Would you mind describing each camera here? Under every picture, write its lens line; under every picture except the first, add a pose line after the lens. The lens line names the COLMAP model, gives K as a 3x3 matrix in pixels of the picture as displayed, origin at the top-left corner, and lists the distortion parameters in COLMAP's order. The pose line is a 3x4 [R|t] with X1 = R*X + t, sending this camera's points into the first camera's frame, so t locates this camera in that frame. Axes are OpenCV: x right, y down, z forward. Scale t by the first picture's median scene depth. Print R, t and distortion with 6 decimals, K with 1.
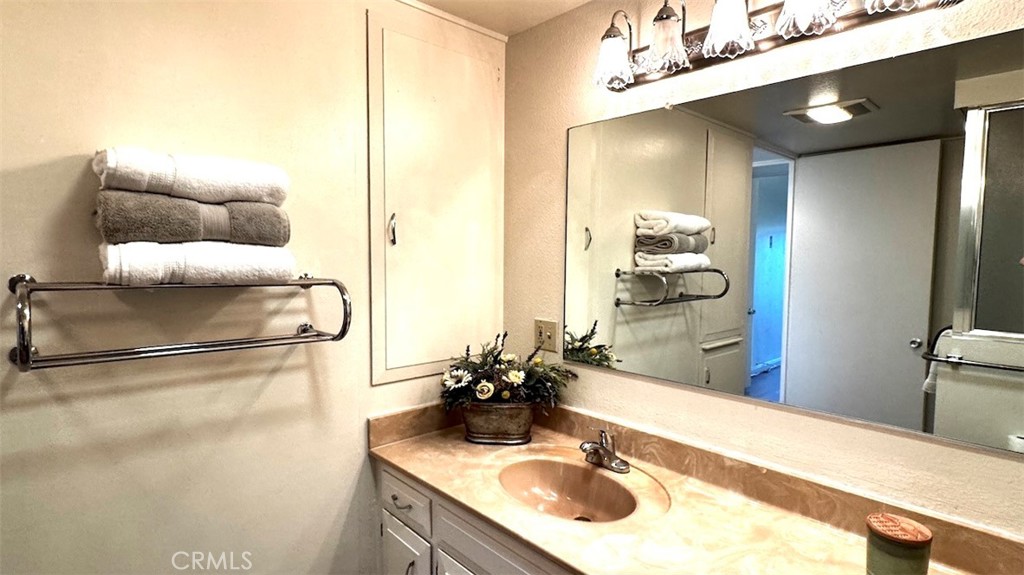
lens RADIAL K [[515.4, 0, 511.5], [0, 515.4, 285.7], [0, 0, 1]] dist [-0.003777, -0.000087]
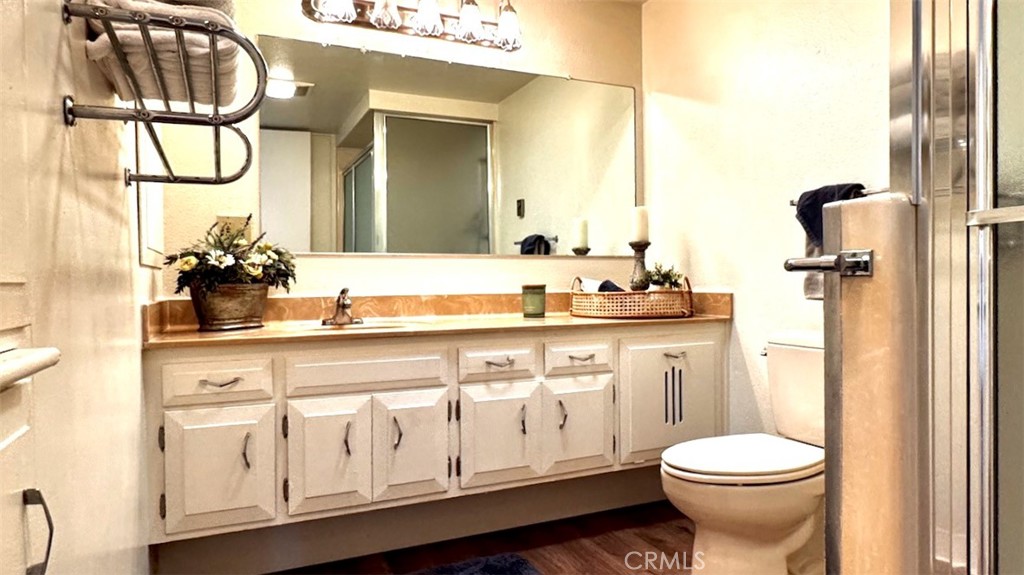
lens RADIAL K [[642.5, 0, 511.6], [0, 642.5, 287.8], [0, 0, 1]] dist [0.004492, 0.000394]
pose [[0.313655, -0.016818, 0.949388, -1.299414], [0.065617, 0.997837, -0.004002, 0.336594], [-0.947267, 0.063551, 0.314080, 0.156475]]
